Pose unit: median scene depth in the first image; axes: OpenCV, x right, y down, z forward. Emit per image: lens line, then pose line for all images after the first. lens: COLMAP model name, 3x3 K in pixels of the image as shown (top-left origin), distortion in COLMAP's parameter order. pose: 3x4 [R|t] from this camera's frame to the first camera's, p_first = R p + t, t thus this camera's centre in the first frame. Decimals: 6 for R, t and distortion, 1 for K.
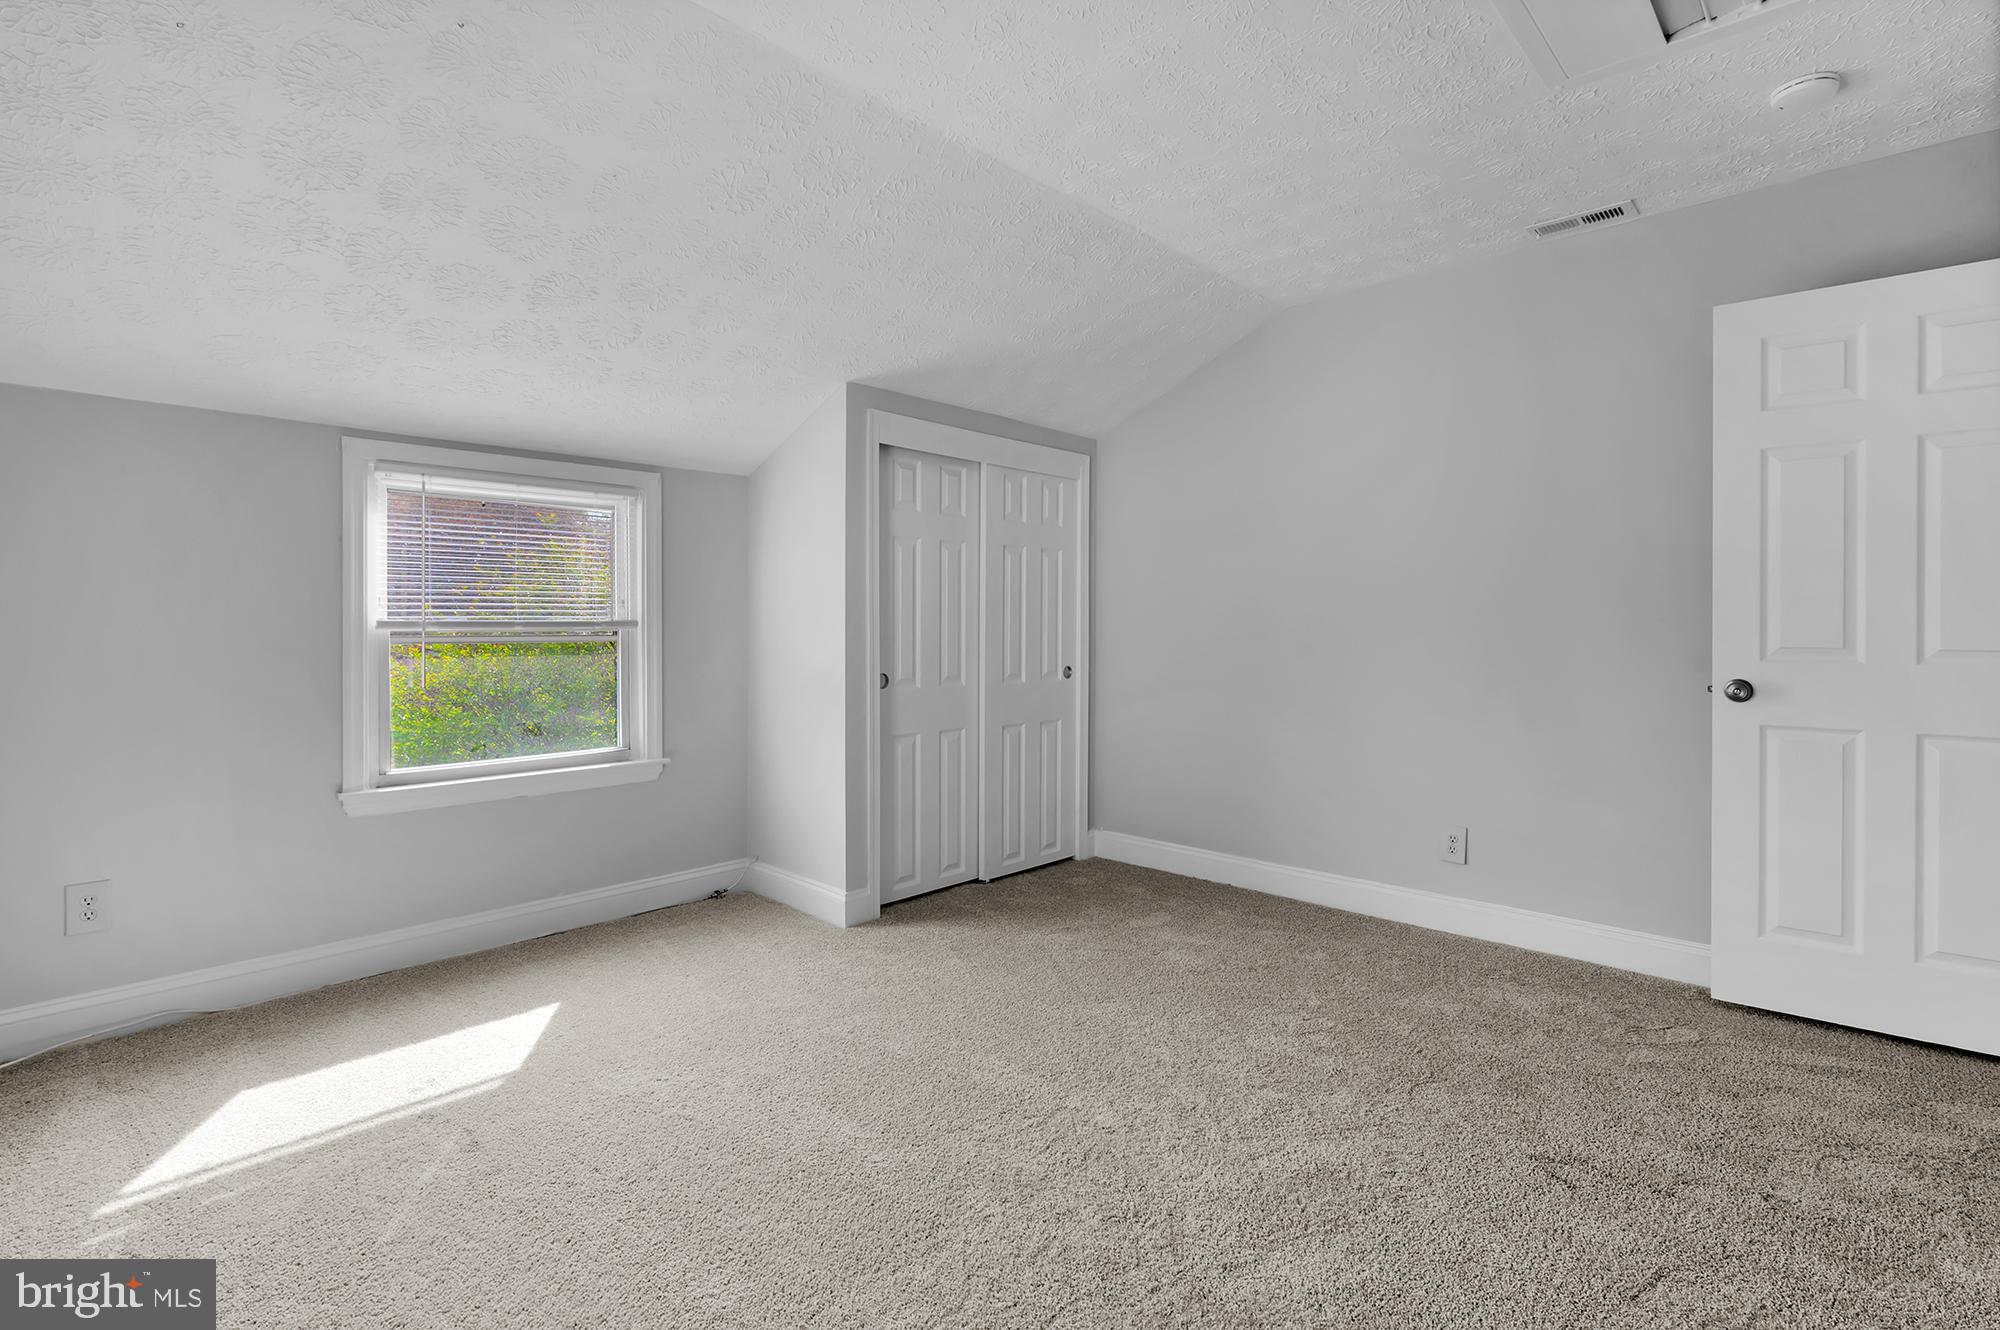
lens RADIAL K [[906.4, 0, 997.6], [0, 906.4, 649.4], [0, 0, 1]] dist [-0.007752, -0.001664]
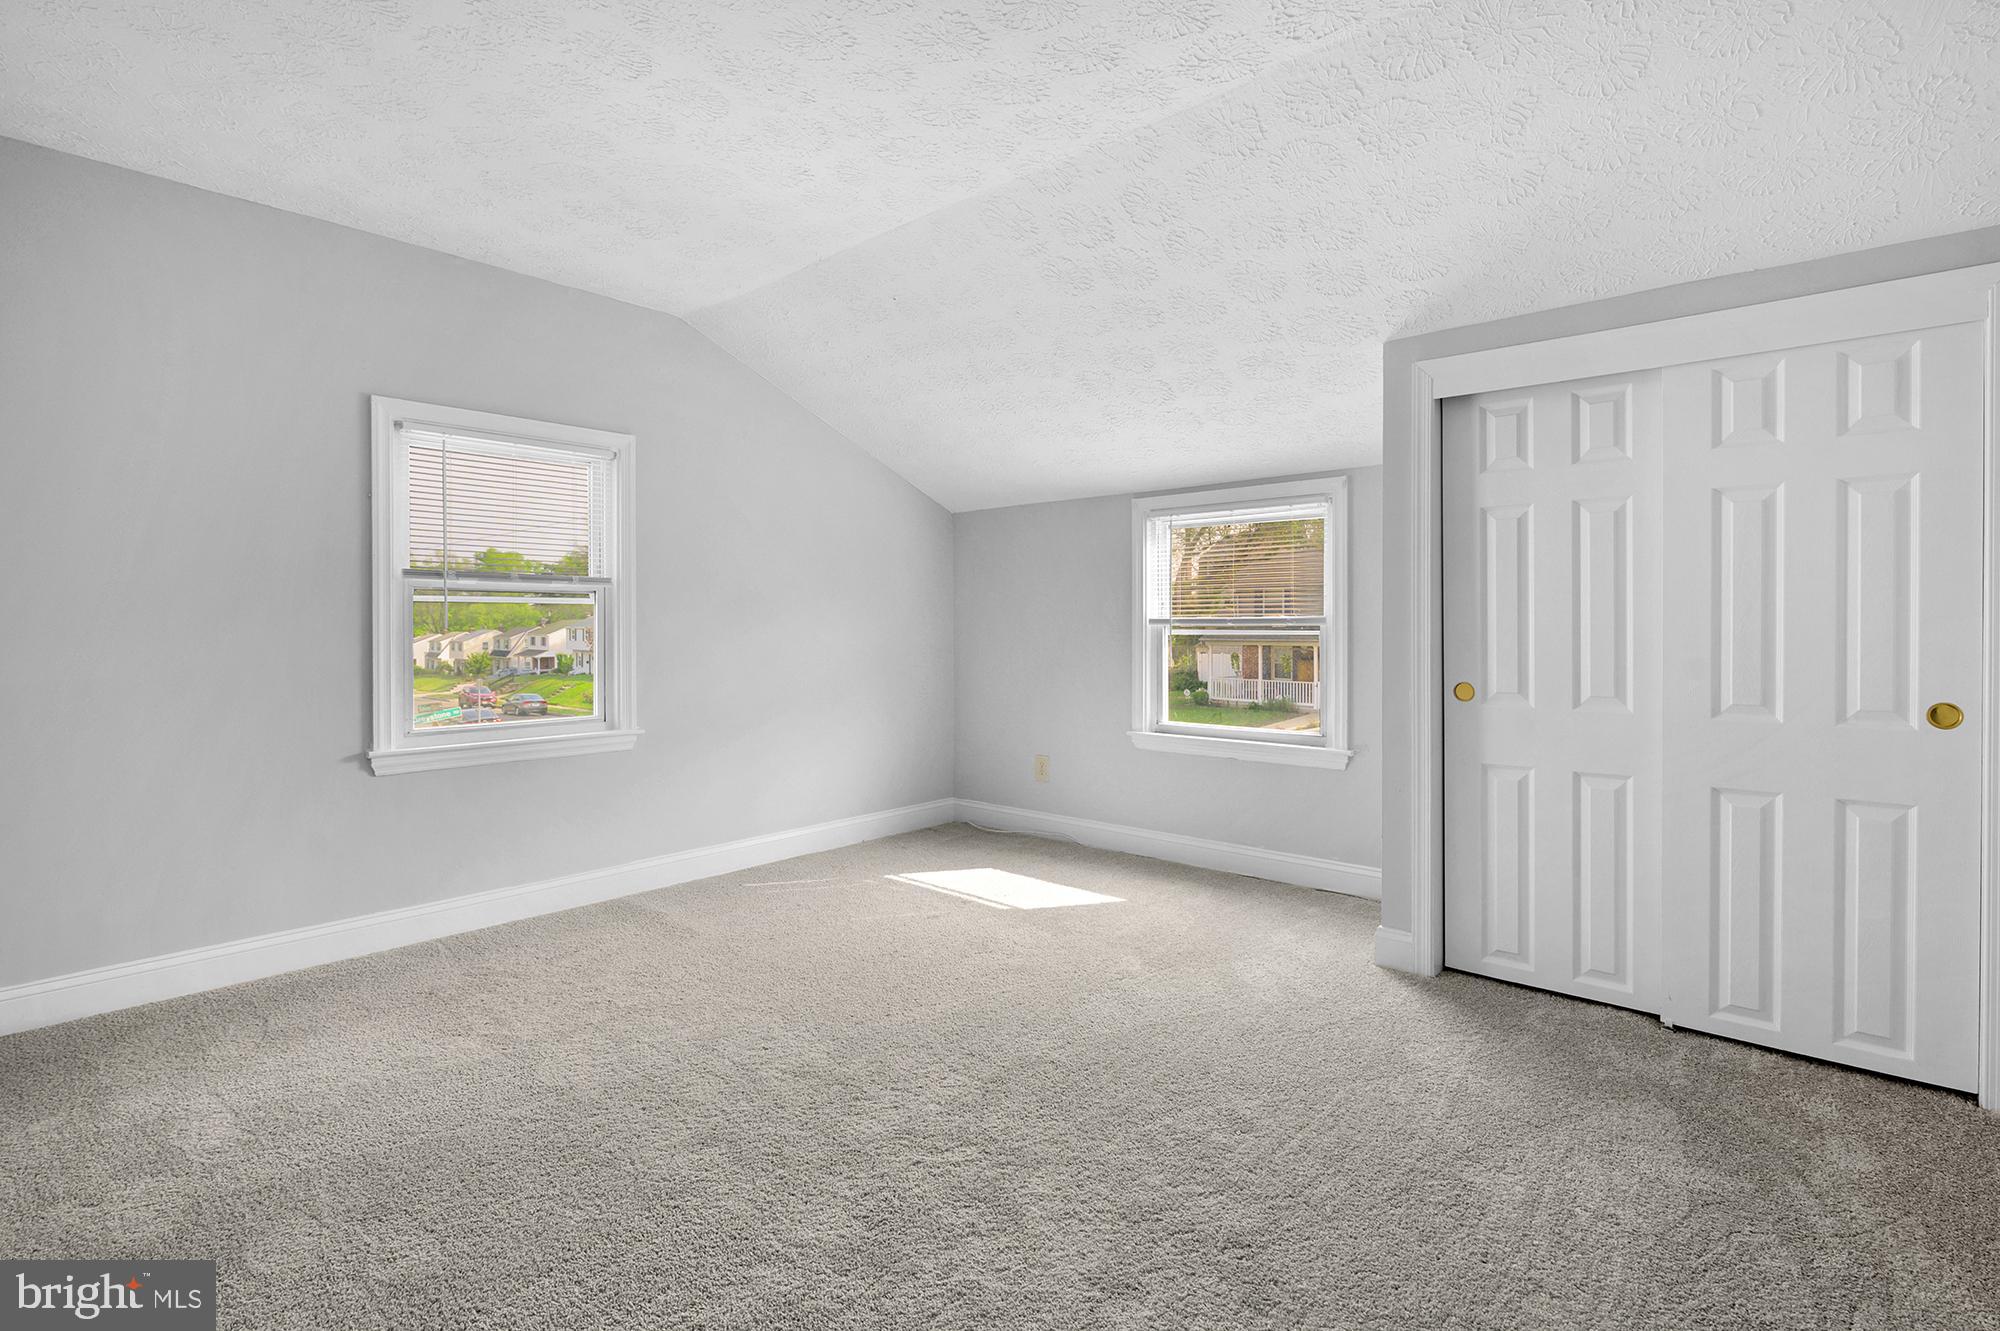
lens RADIAL K [[906.4, 0, 999.1], [0, 906.4, 650.5], [0, 0, 1]] dist [-0.007752, -0.001664]
pose [[0.071248, 0.031039, -0.996976, 0.745496], [-0.025987, 0.999234, 0.029252, -0.016246], [0.997120, 0.023824, 0.072000, 0.622716]]
